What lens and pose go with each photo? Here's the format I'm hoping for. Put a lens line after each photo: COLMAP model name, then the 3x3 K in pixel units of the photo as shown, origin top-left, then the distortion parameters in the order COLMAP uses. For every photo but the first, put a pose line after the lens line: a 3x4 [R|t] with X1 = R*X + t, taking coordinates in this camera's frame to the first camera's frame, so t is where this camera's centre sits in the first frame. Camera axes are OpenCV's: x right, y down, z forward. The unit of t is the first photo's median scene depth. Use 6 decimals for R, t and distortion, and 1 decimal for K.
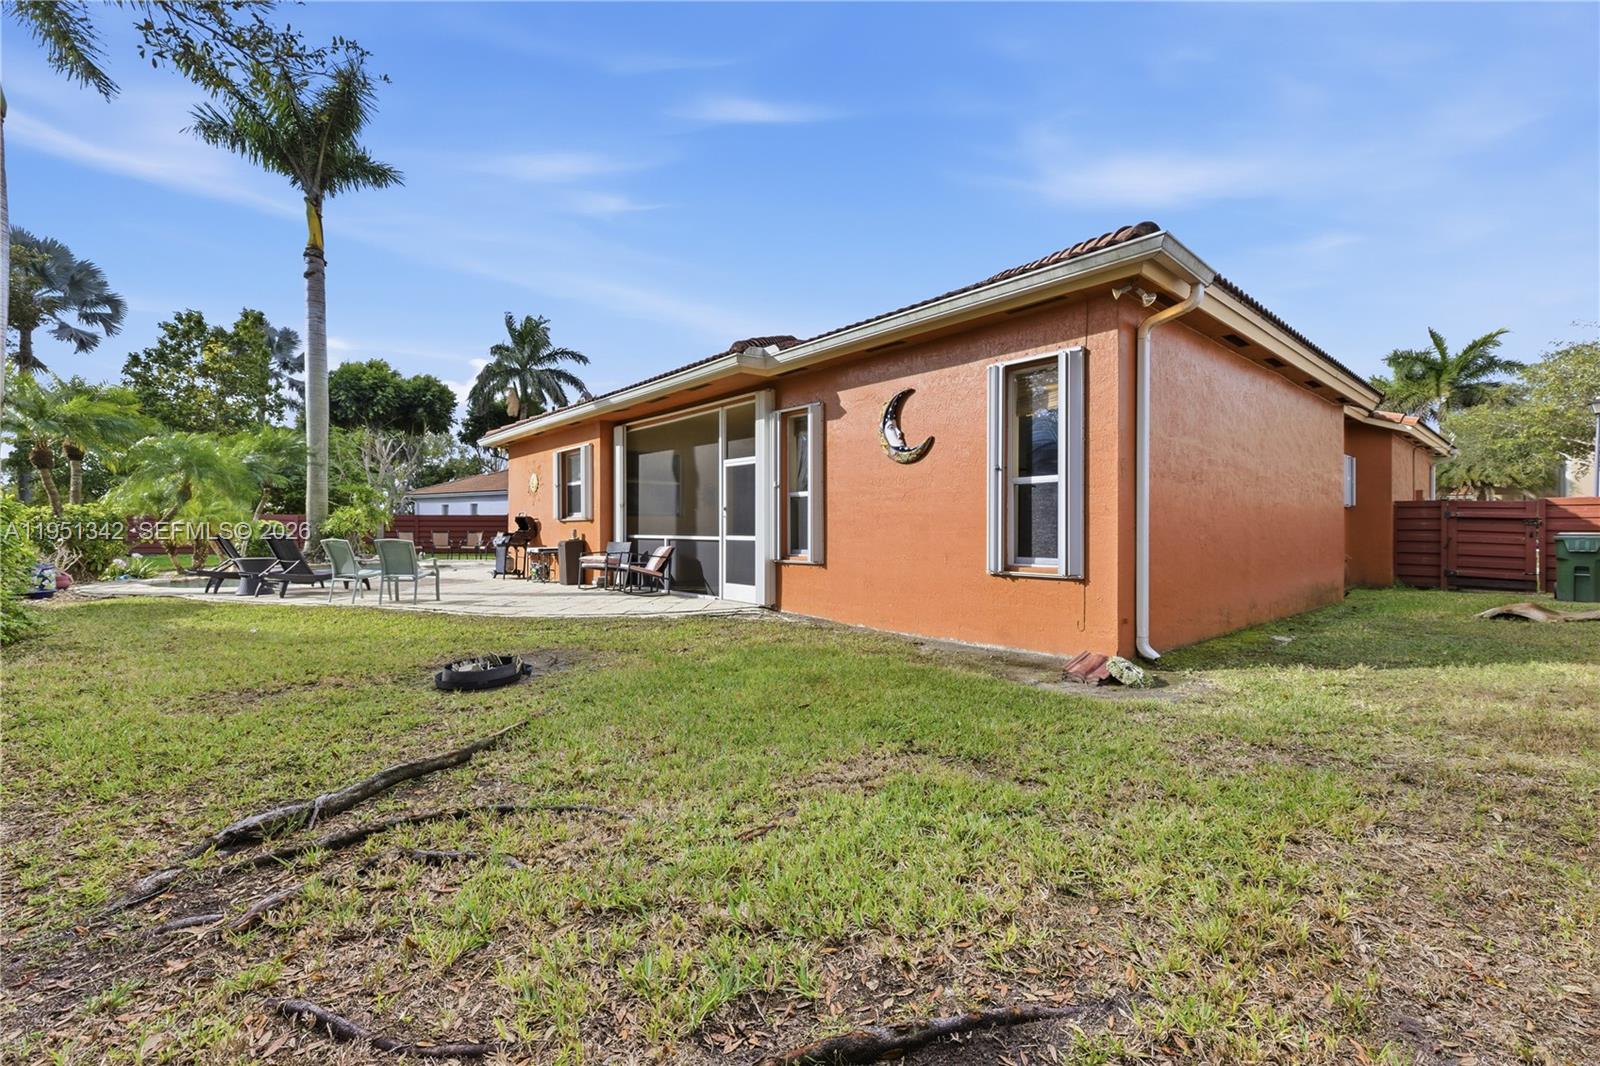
lens RADIAL K [[1132.9, 0, 1039.8], [0, 1132.9, 533.0], [0, 0, 1]] dist [0.006650, 0.006397]
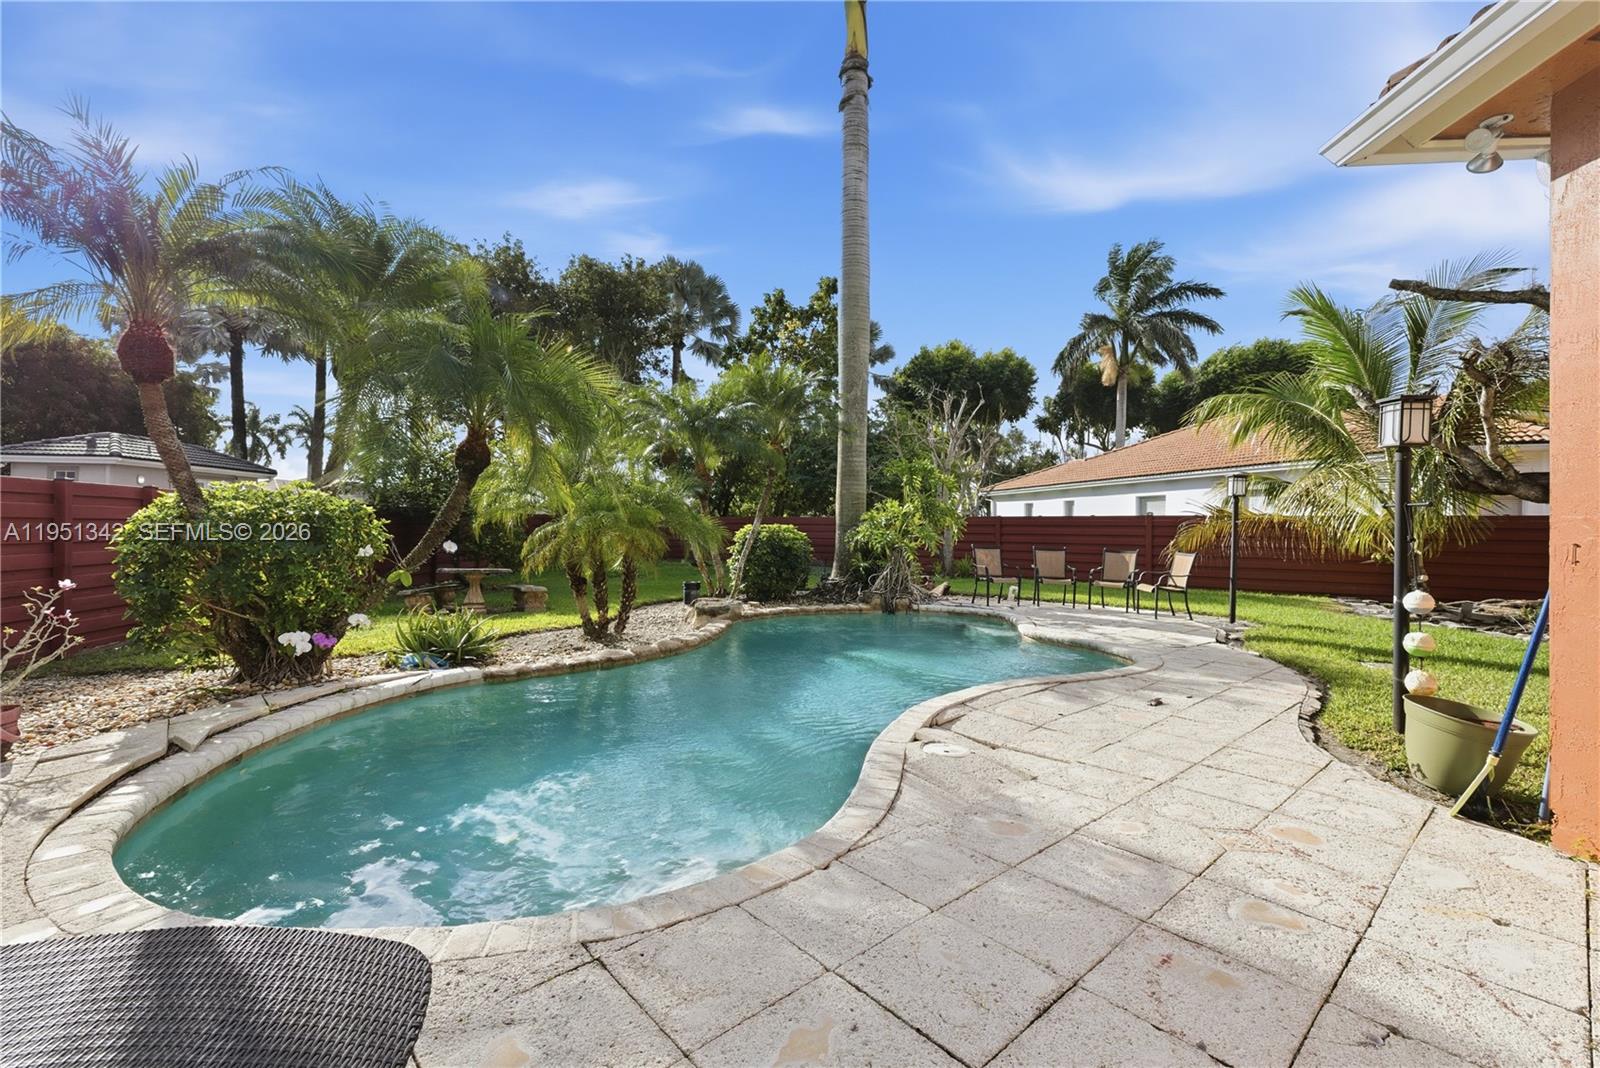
lens RADIAL K [[672.8, 0, 801.4], [0, 672.8, 529.0], [0, 0, 1]] dist [0.002424, -0.000442]
pose [[0.727534, 0.012862, -0.685951, -0.404391], [-0.014088, 0.999894, 0.003806, -0.008973], [0.685927, 0.006895, 0.727637, 0.709449]]
